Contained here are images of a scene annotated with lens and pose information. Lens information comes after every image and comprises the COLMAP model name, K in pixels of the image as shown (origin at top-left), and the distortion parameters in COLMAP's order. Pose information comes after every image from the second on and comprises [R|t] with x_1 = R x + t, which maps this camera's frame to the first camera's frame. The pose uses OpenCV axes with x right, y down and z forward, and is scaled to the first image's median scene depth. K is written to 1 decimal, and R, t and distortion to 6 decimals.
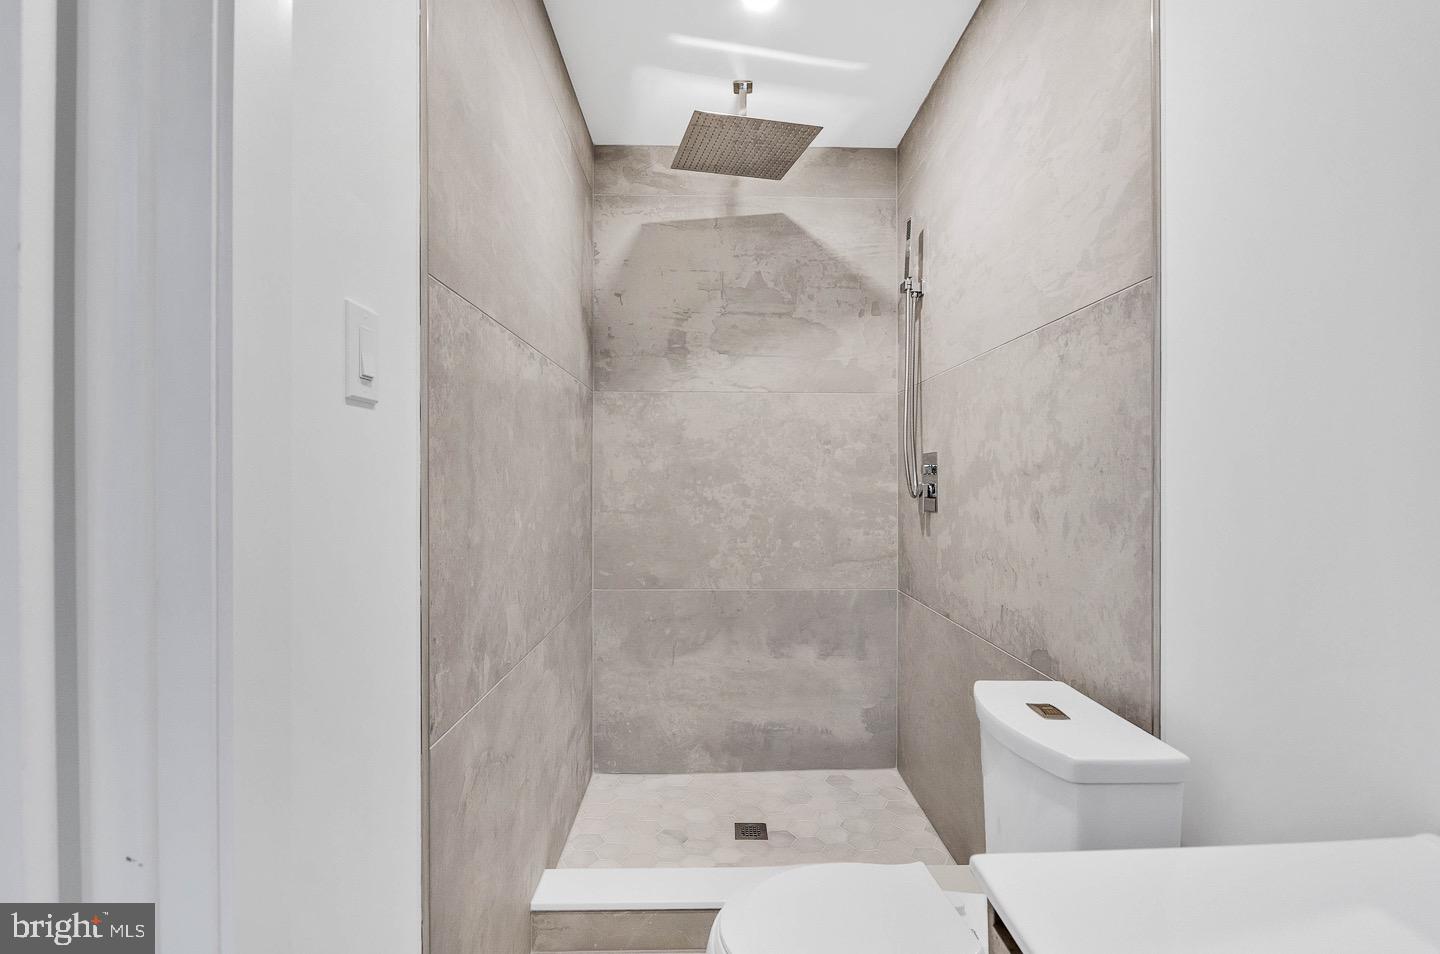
lens RADIAL K [[649.1, 0, 729.2], [0, 649.1, 490.2], [0, 0, 1]] dist [0.010971, -0.001656]
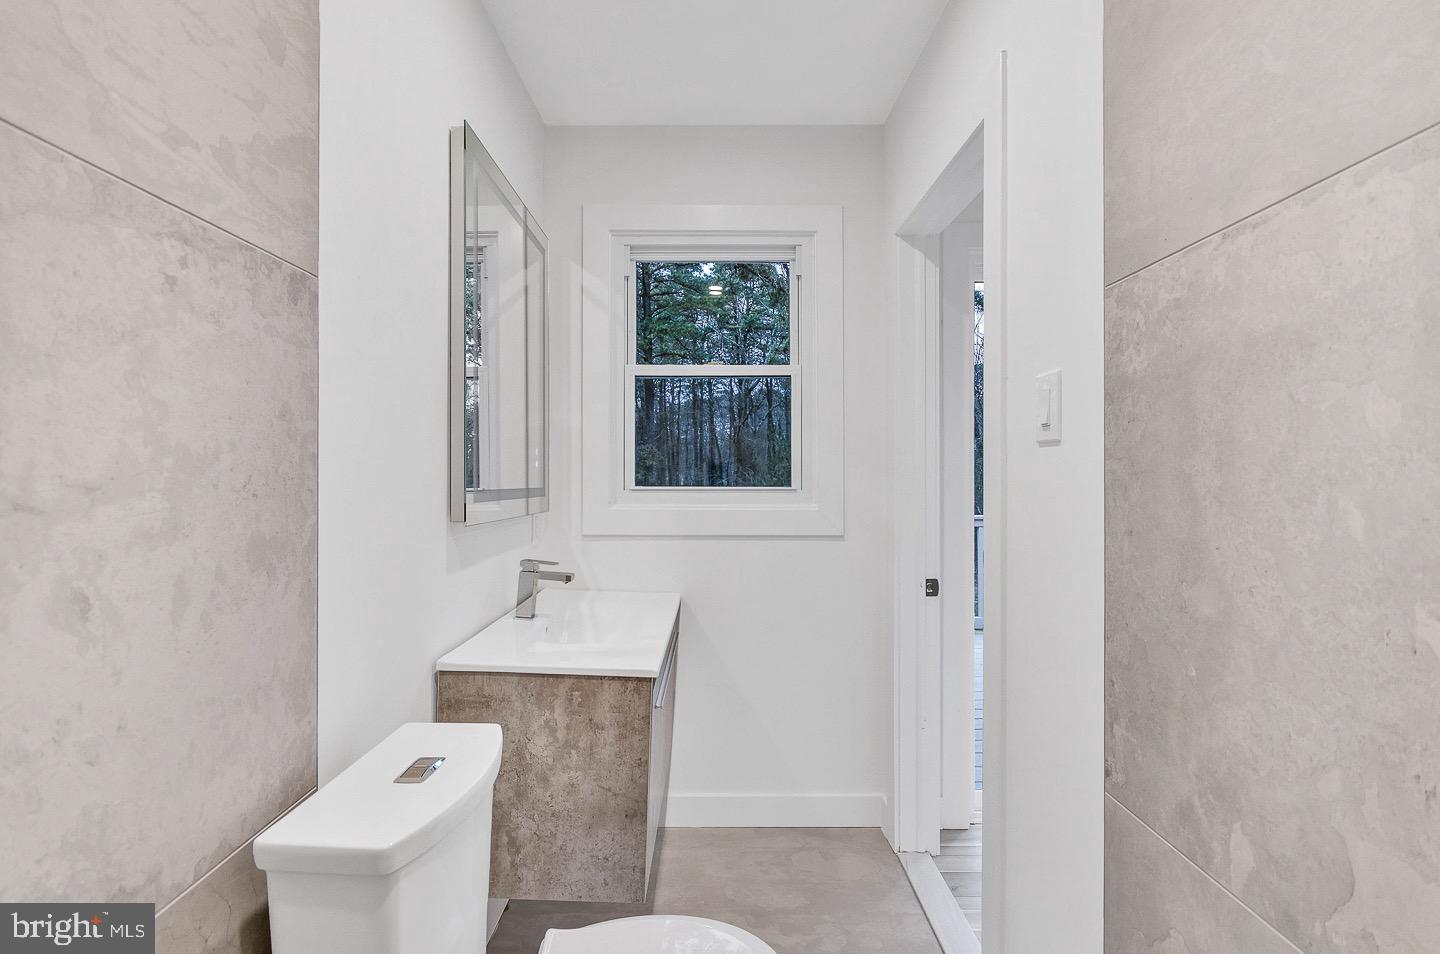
lens RADIAL K [[649.1, 0, 718.6], [0, 649.1, 468.1], [0, 0, 1]] dist [0.010971, -0.001656]
pose [[-0.999725, -0.004302, 0.023038, 0.027703], [-0.004101, 0.999953, 0.008795, -0.028241], [-0.023075, 0.008698, -0.999696, 0.719823]]
